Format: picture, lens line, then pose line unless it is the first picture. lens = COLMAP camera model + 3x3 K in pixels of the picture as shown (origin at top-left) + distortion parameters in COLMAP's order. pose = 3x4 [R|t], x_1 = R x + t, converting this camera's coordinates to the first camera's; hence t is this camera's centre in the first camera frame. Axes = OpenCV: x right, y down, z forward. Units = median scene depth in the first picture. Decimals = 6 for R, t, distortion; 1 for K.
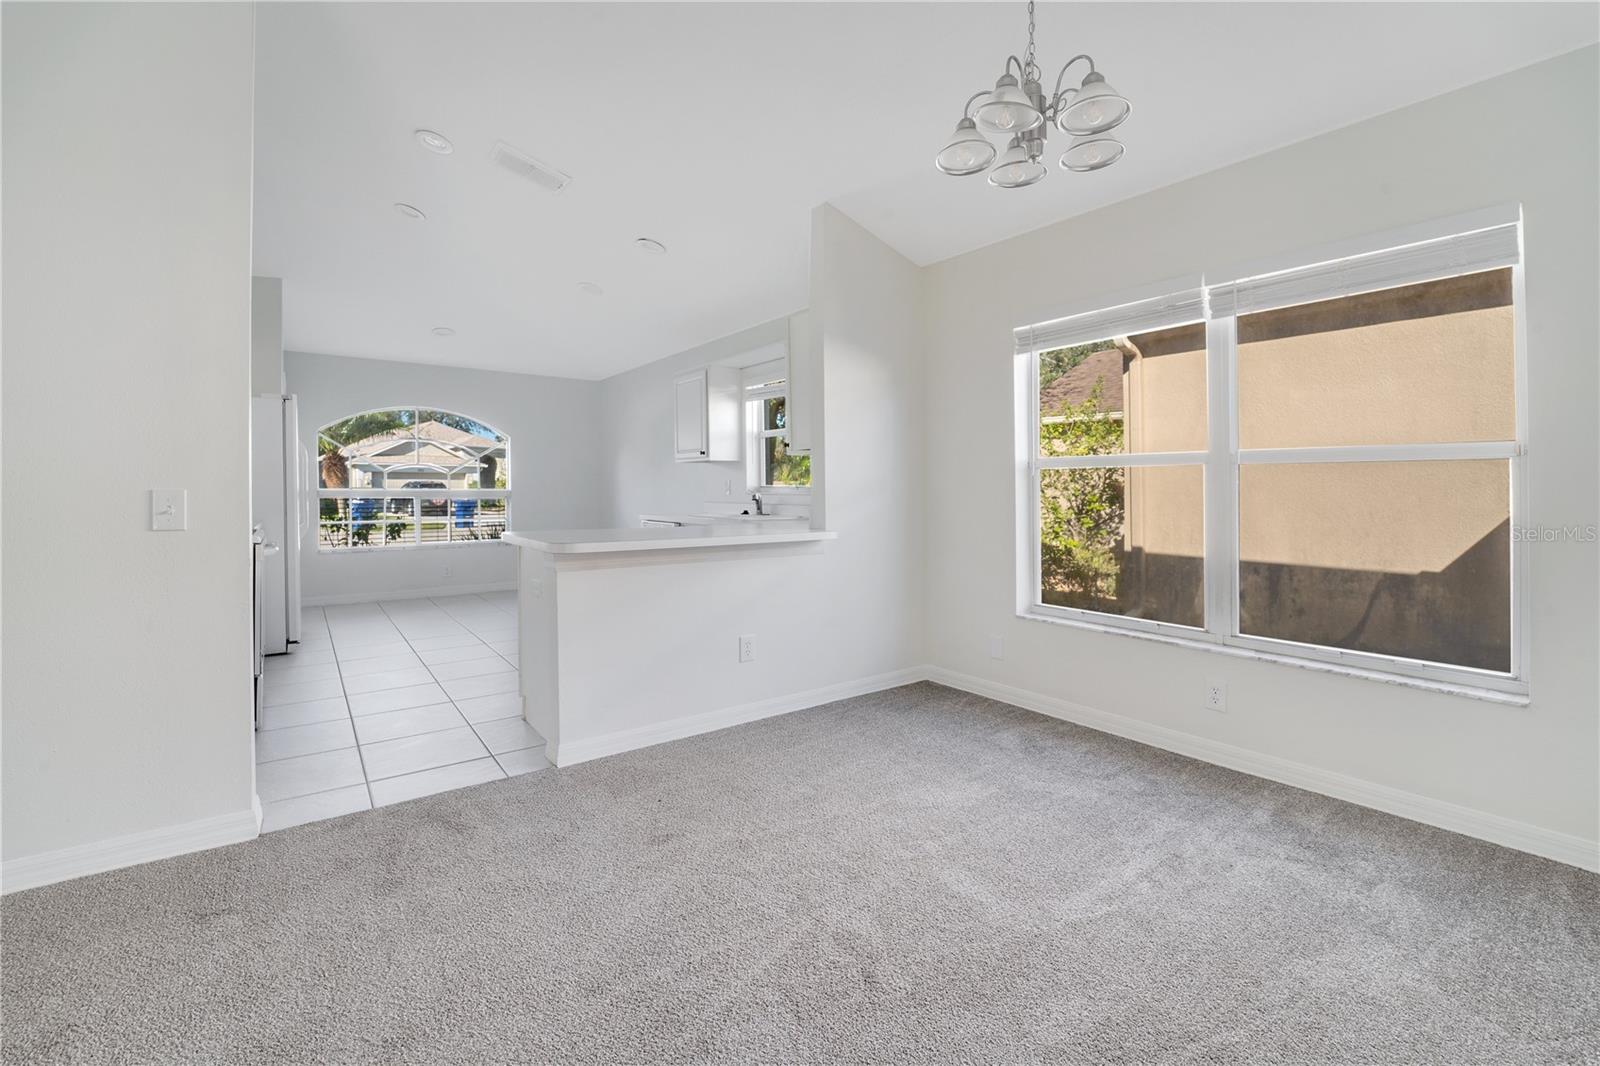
lens RADIAL K [[695.0, 0, 770.4], [0, 695.0, 483.5], [0, 0, 1]] dist [-0.005381, -0.000194]
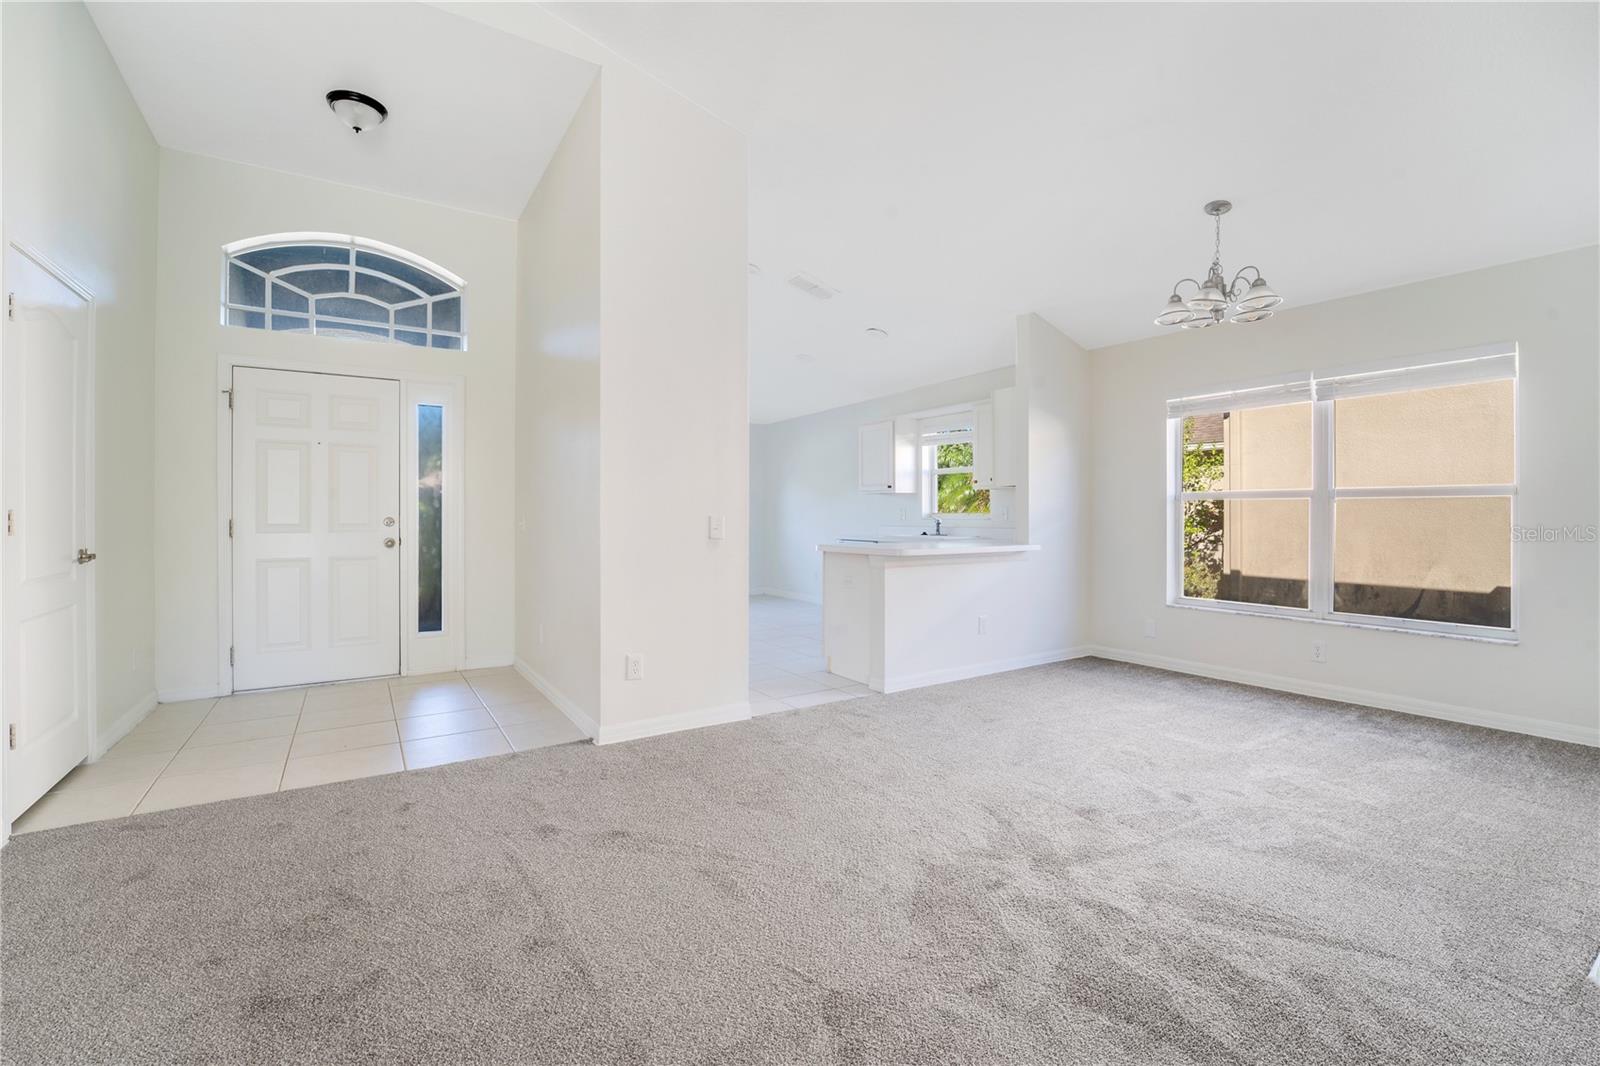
lens RADIAL K [[695.0, 0, 798.4], [0, 695.0, 518.5], [0, 0, 1]] dist [-0.005381, -0.000194]
pose [[0.999135, -0.001338, -0.041571, -0.314448], [0.001887, 0.999912, 0.013159, -0.004211], [0.041550, -0.013226, 0.999049, -0.406912]]
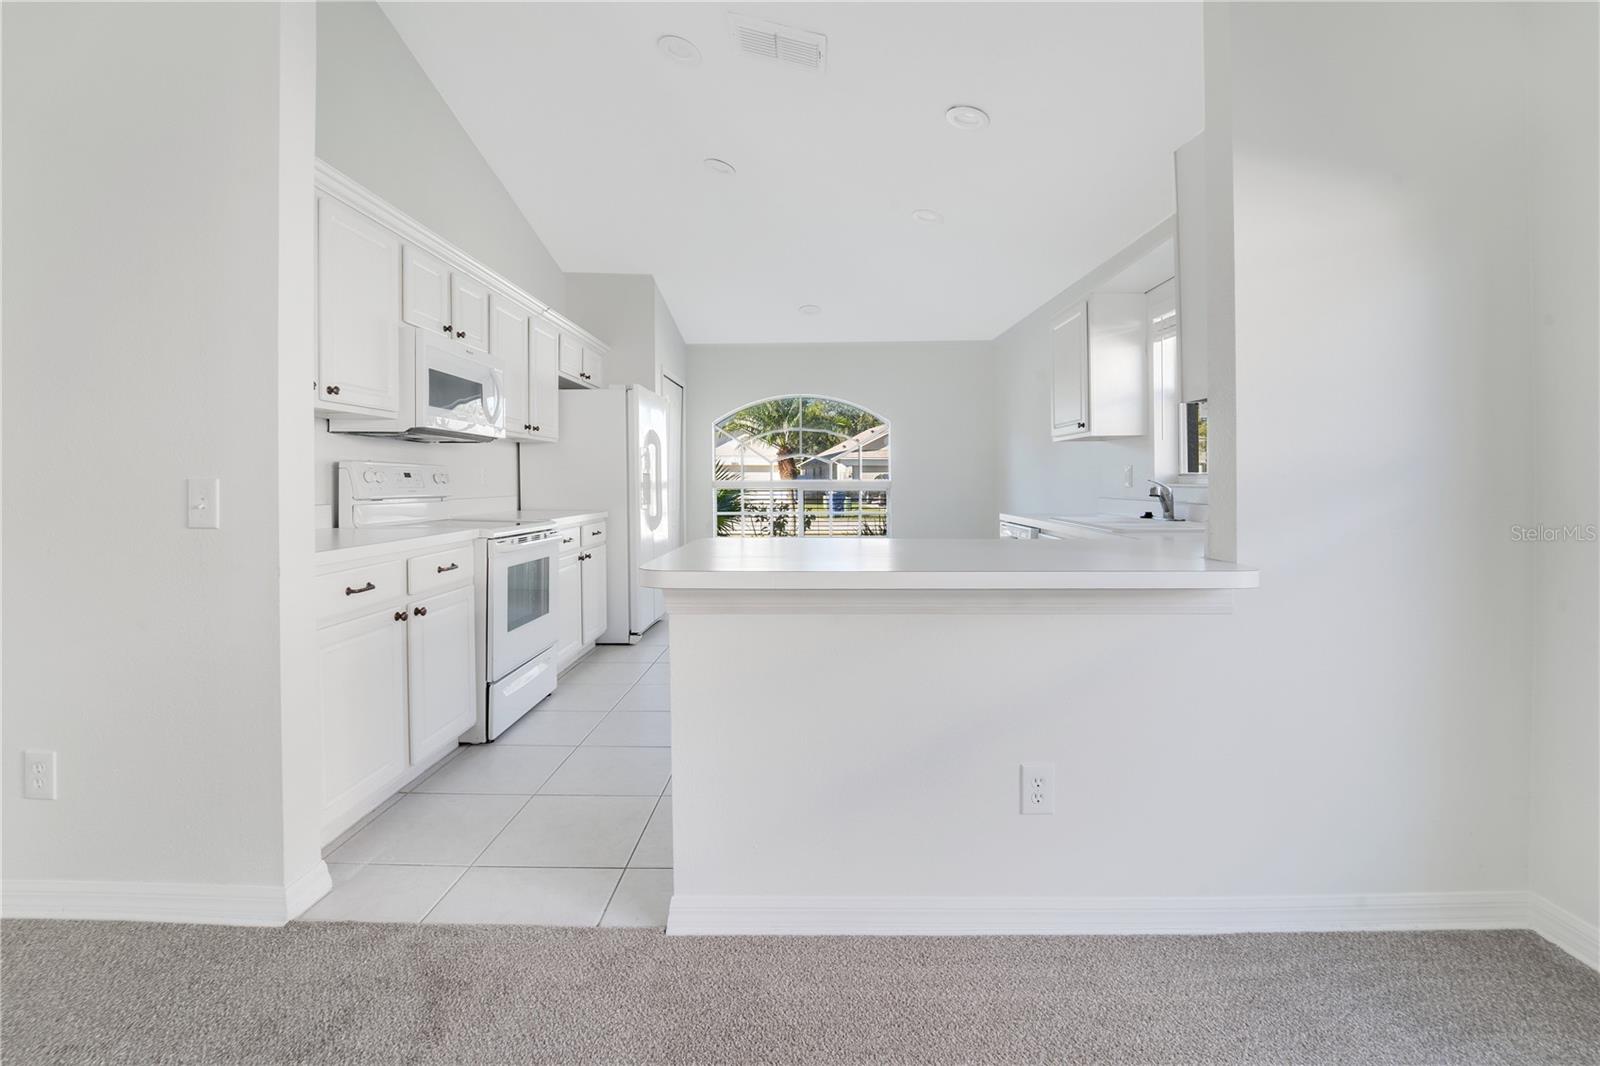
lens RADIAL K [[695.0, 0, 795.1], [0, 695.0, 487.0], [0, 0, 1]] dist [-0.005381, -0.000194]
pose [[0.811318, 0.003309, -0.584595, 0.107476], [0.006658, 0.999867, 0.014899, 0.005907], [0.584567, -0.015980, 0.811188, 0.436267]]
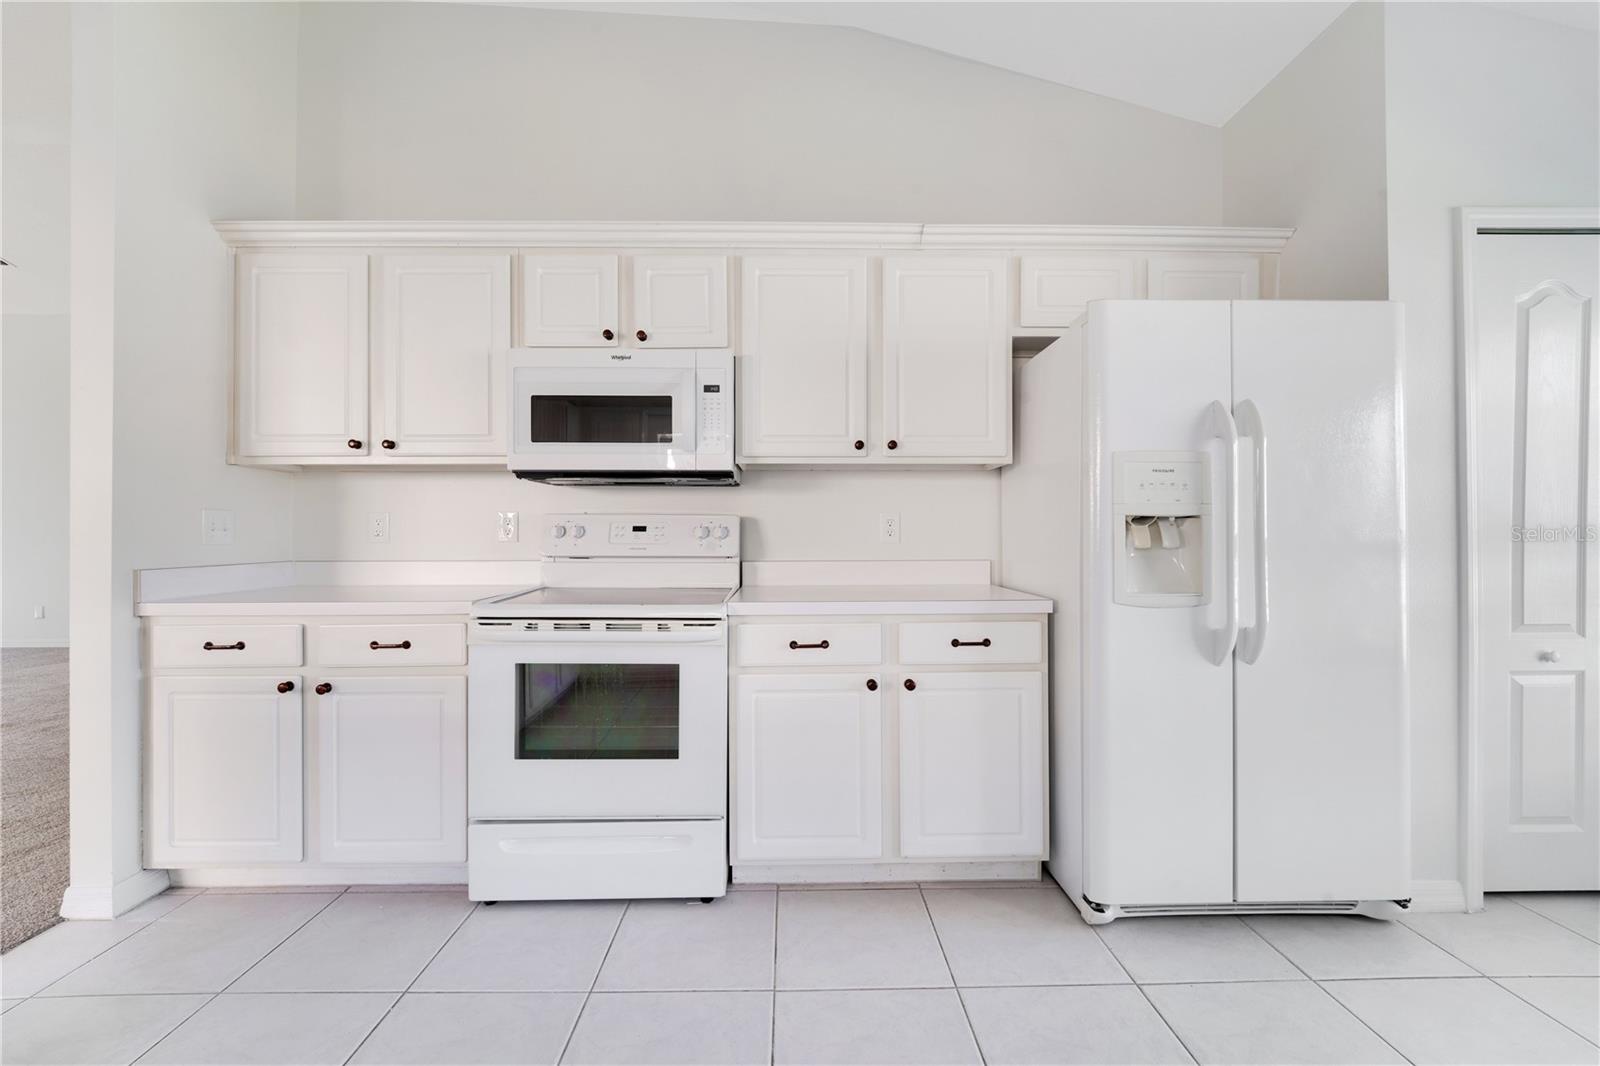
lens RADIAL K [[695.0, 0, 794.1], [0, 695.0, 524.6], [0, 0, 1]] dist [-0.005381, -0.000194]
pose [[-0.546428, -0.009097, -0.837456, -0.319625], [0.009794, 0.999803, -0.017251, 0.011305], [0.837449, -0.017628, -0.546232, 1.448936]]
